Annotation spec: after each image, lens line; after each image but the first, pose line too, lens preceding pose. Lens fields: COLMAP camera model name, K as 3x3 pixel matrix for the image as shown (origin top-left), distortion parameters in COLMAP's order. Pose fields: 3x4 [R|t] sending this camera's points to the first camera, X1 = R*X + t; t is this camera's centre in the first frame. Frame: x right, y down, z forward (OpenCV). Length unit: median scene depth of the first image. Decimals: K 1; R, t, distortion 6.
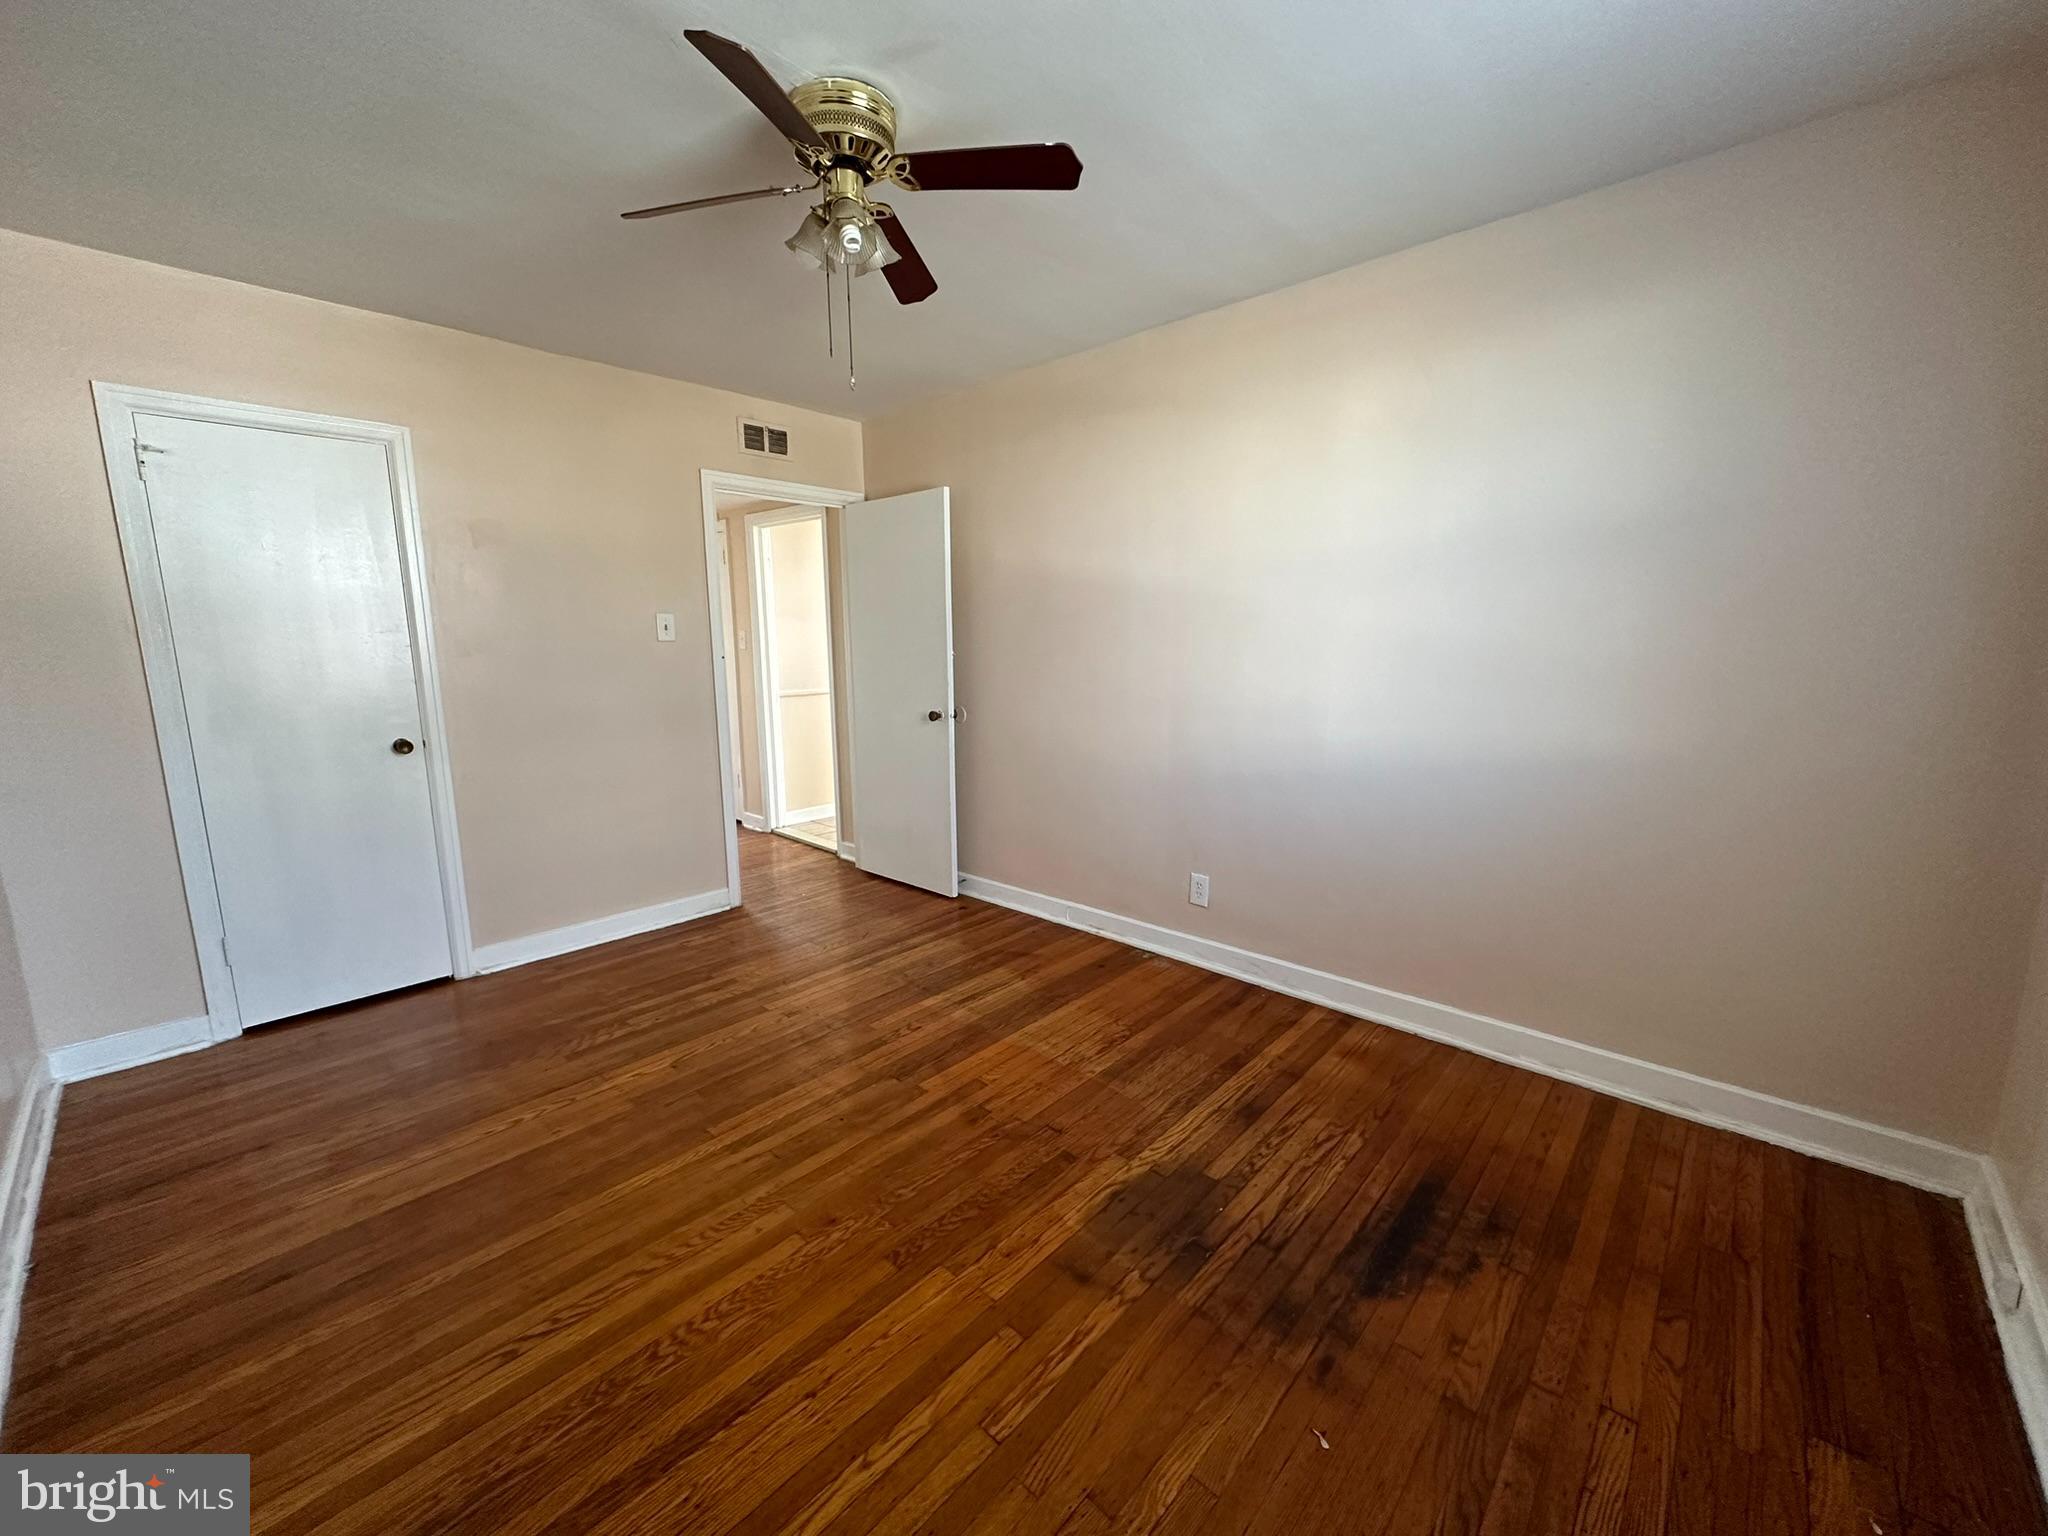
lens RADIAL K [[811.9, 0, 1022.0], [0, 811.9, 764.7], [0, 0, 1]] dist [-0.000421, 0.000321]
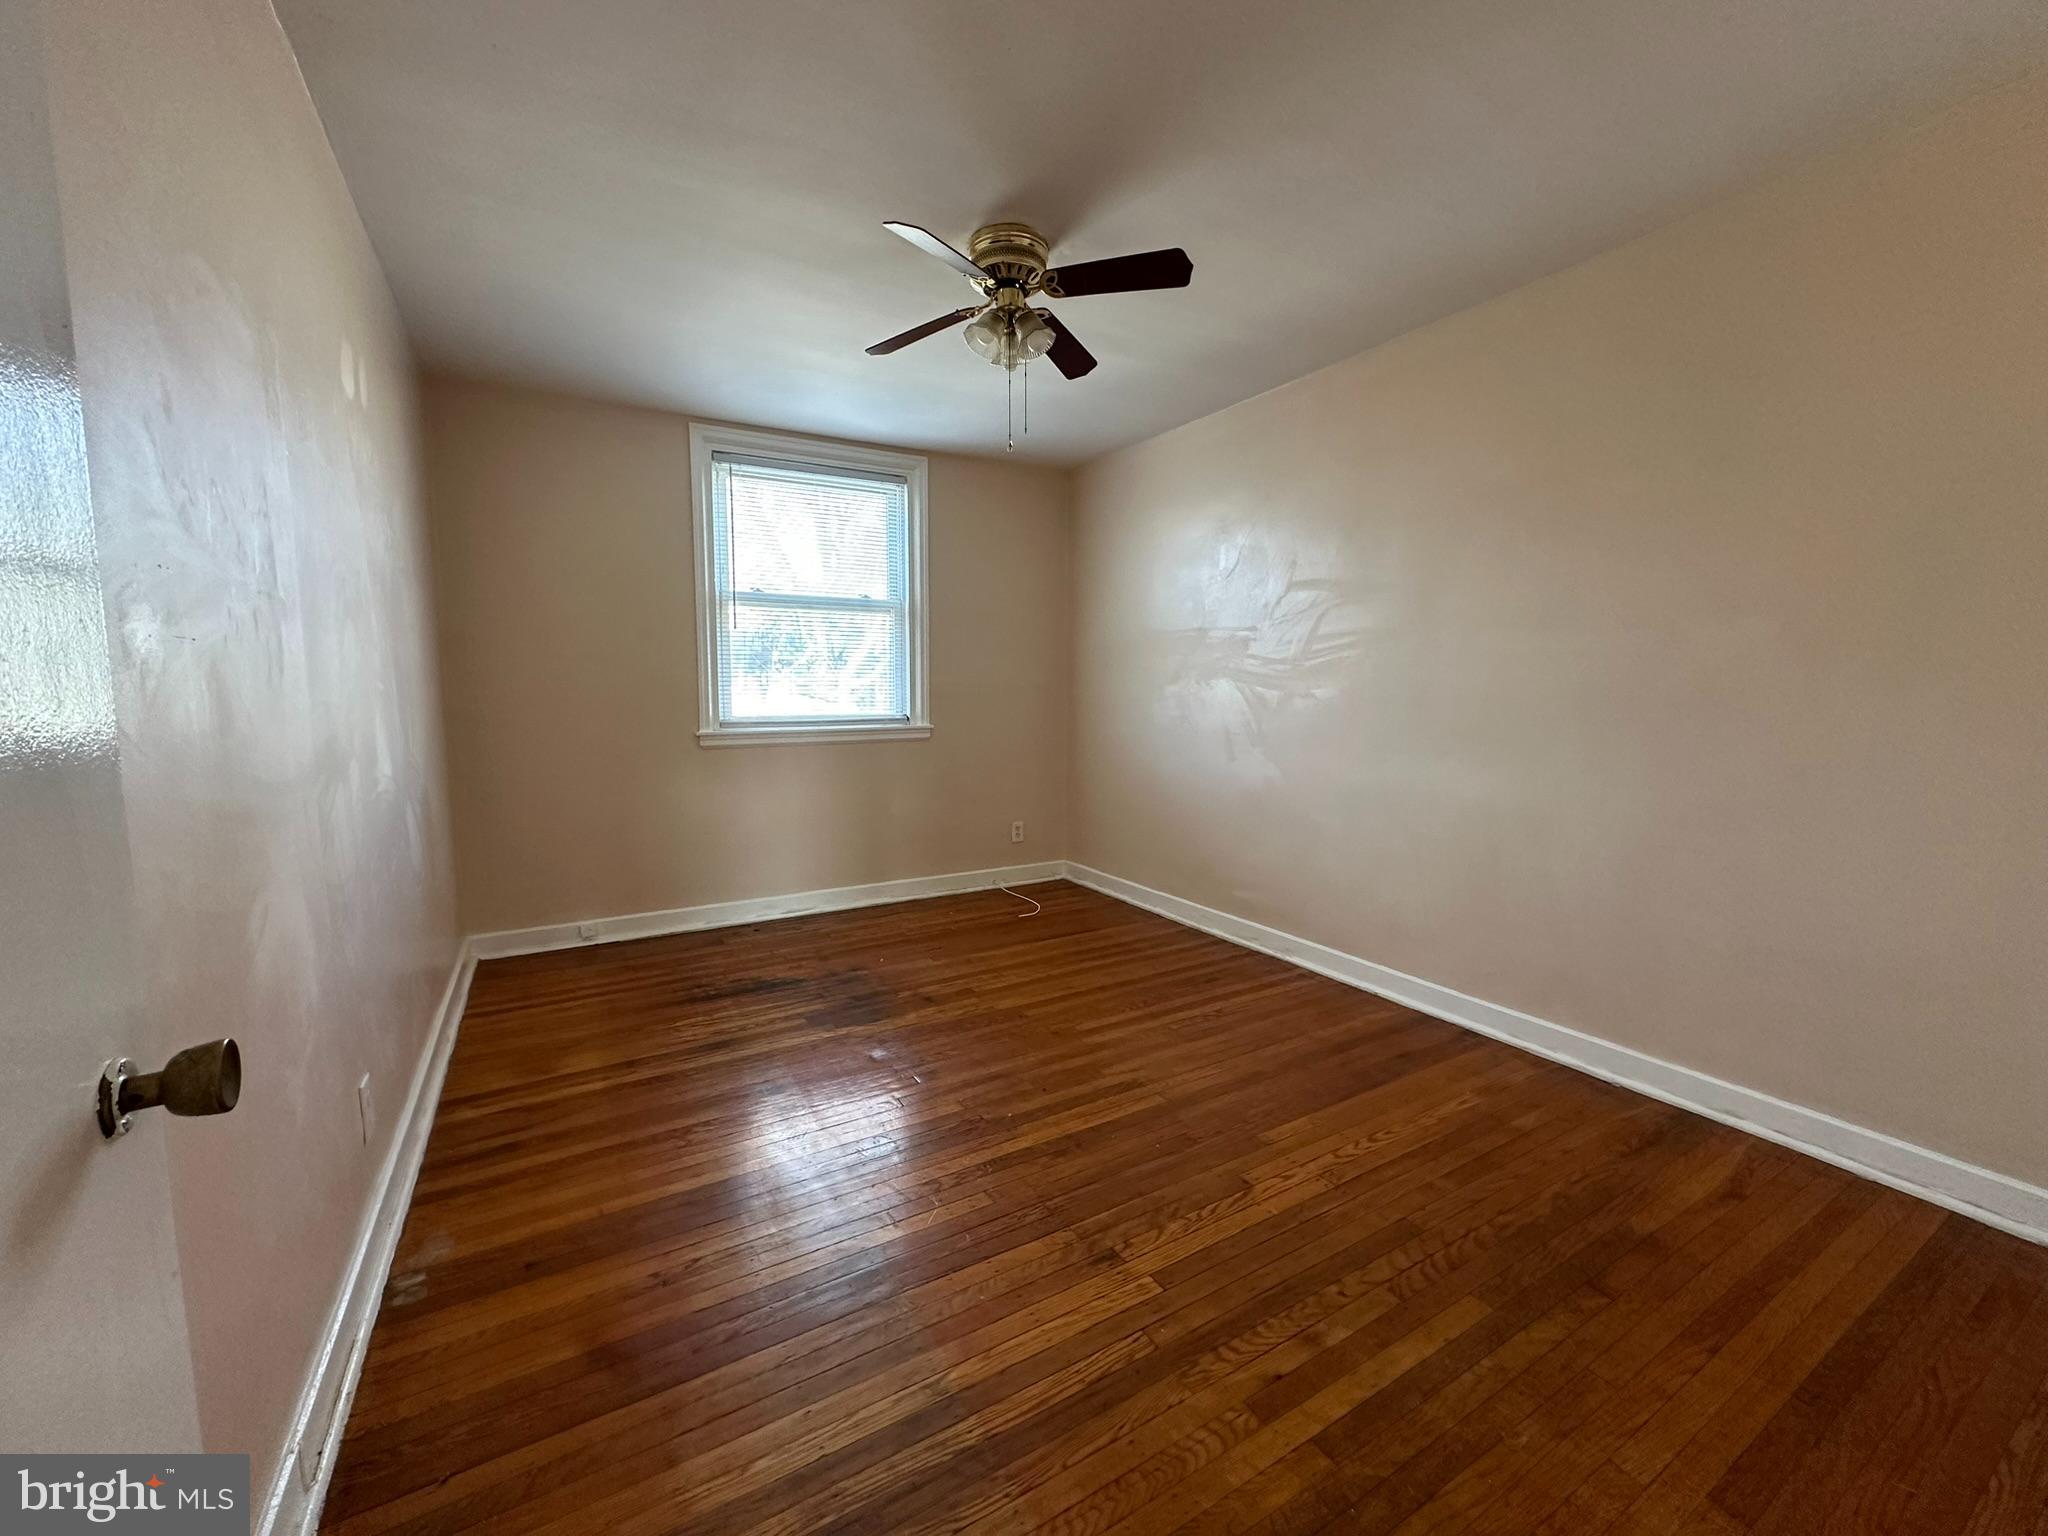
lens RADIAL K [[811.9, 0, 1022.0], [0, 811.9, 764.7], [0, 0, 1]] dist [-0.000421, 0.000321]
pose [[-0.954731, -0.015574, 0.297063, -0.435688], [0.060622, 0.967485, 0.245554, -0.210595], [-0.291228, 0.252447, -0.922744, 1.627112]]
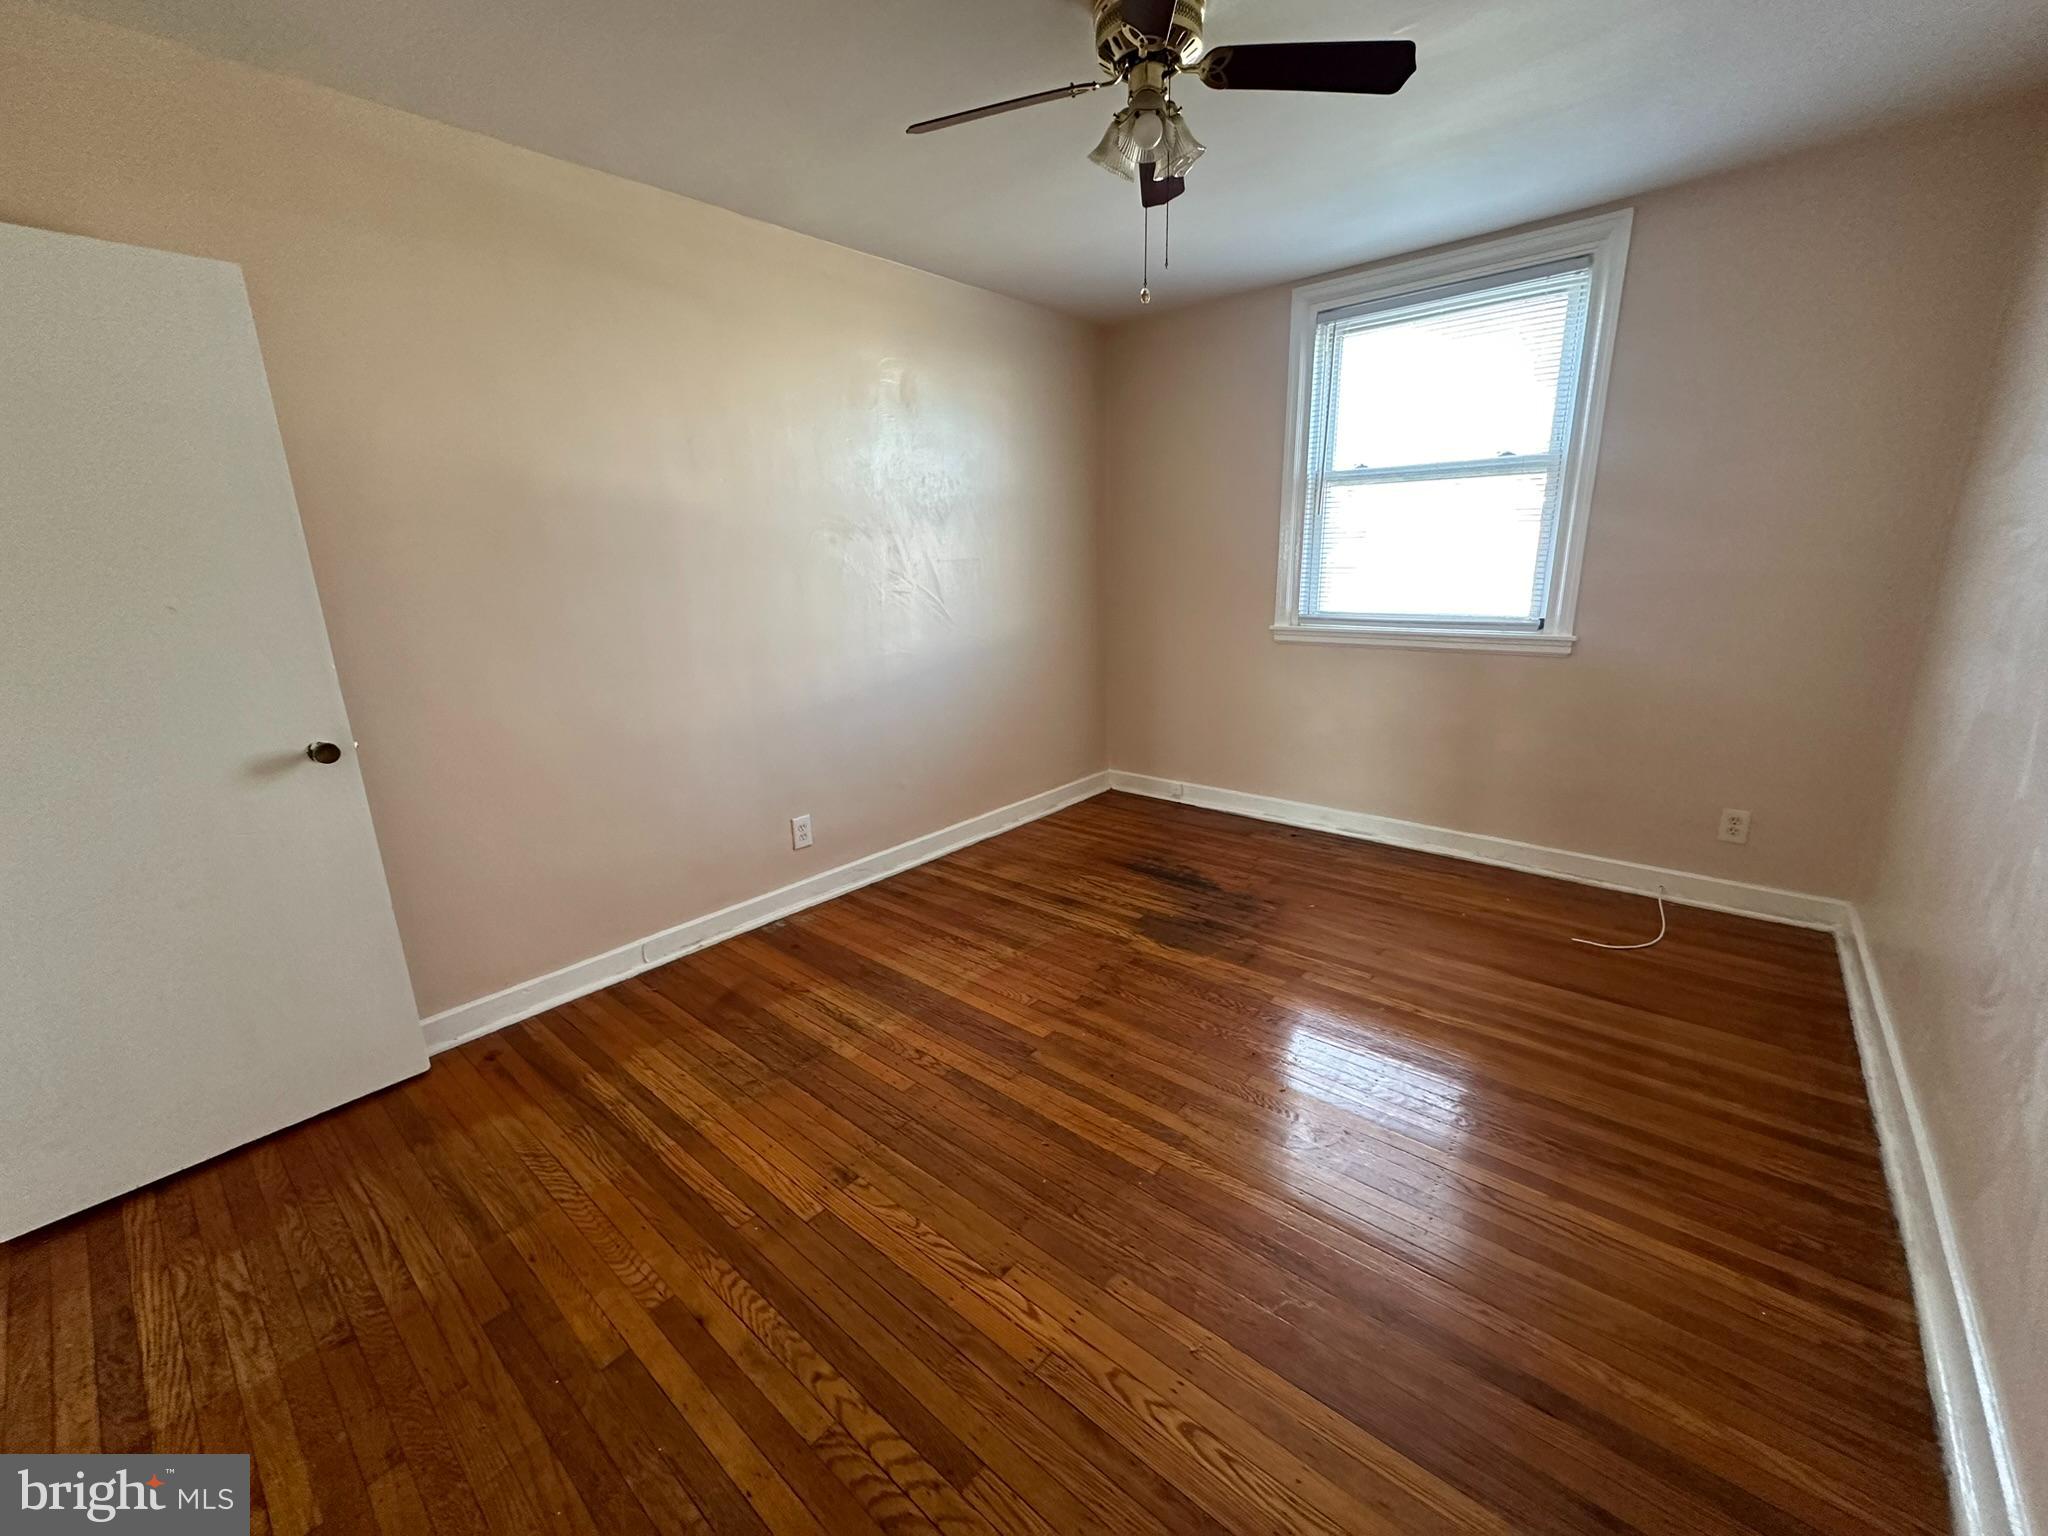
lens RADIAL K [[811.9, 0, 1022.0], [0, 811.9, 764.7], [0, 0, 1]] dist [-0.000421, 0.000321]
pose [[-0.031189, -0.238518, 0.970637, -0.911653], [0.188942, 0.952194, 0.240057, -0.138738], [-0.981493, 0.190881, 0.015368, 0.876869]]
